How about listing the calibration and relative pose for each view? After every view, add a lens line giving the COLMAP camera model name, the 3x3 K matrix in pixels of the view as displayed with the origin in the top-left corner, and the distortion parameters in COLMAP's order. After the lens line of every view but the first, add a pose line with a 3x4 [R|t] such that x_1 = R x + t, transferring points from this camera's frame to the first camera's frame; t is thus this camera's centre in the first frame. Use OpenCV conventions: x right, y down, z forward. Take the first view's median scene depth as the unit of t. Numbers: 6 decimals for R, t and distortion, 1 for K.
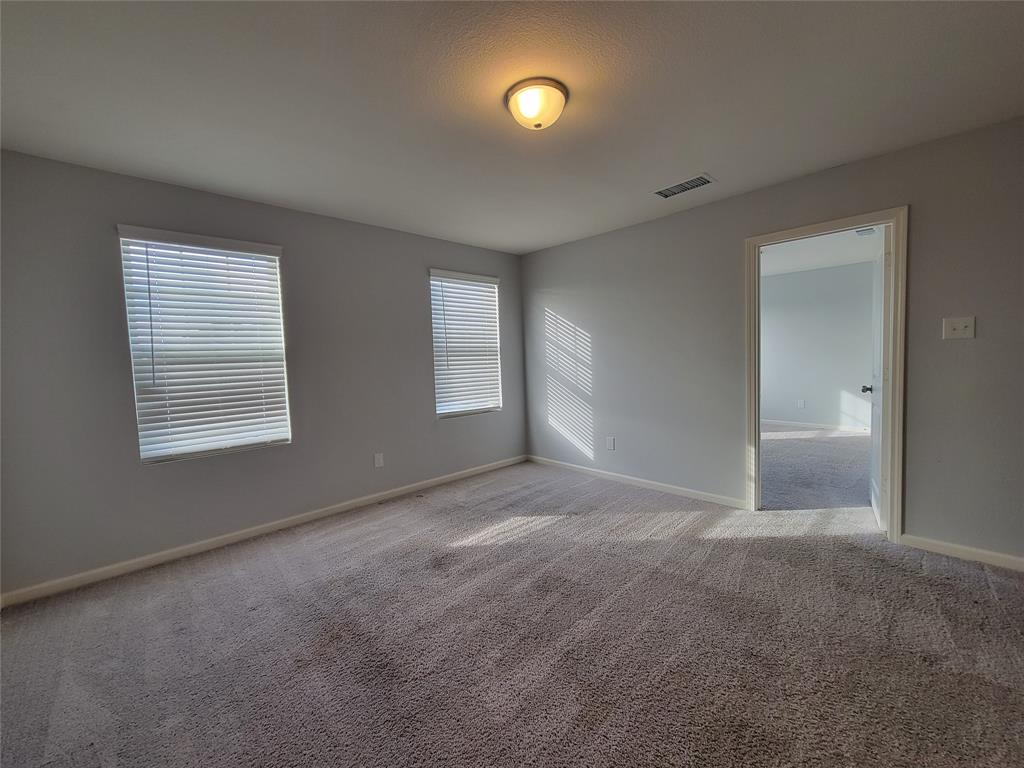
lens RADIAL K [[412.4, 0, 512.0], [0, 412.4, 384.0], [0, 0, 1]] dist [0.000310, 0.000088]
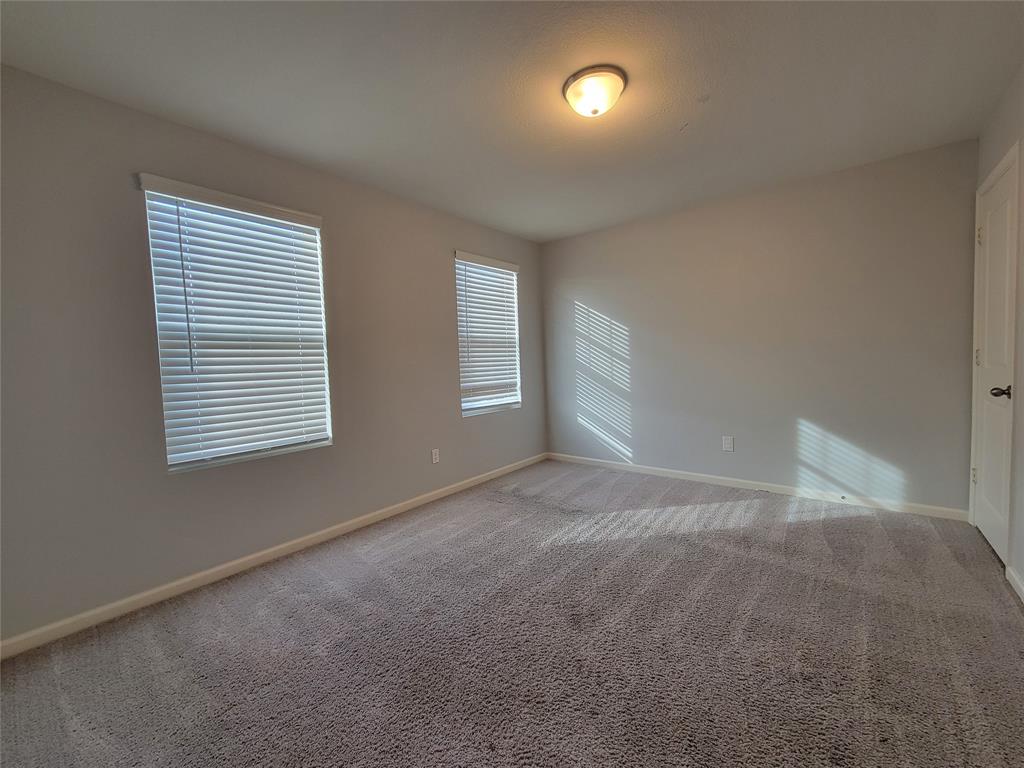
lens RADIAL K [[454.5, 0, 512.0], [0, 454.5, 384.0], [0, 0, 1]] dist [0.001424, 0.000081]
pose [[0.979841, 0.009856, 0.199538, -0.290662], [-0.012313, 0.999863, 0.011076, 0.002602], [-0.199401, -0.013310, 0.979827, -0.013594]]
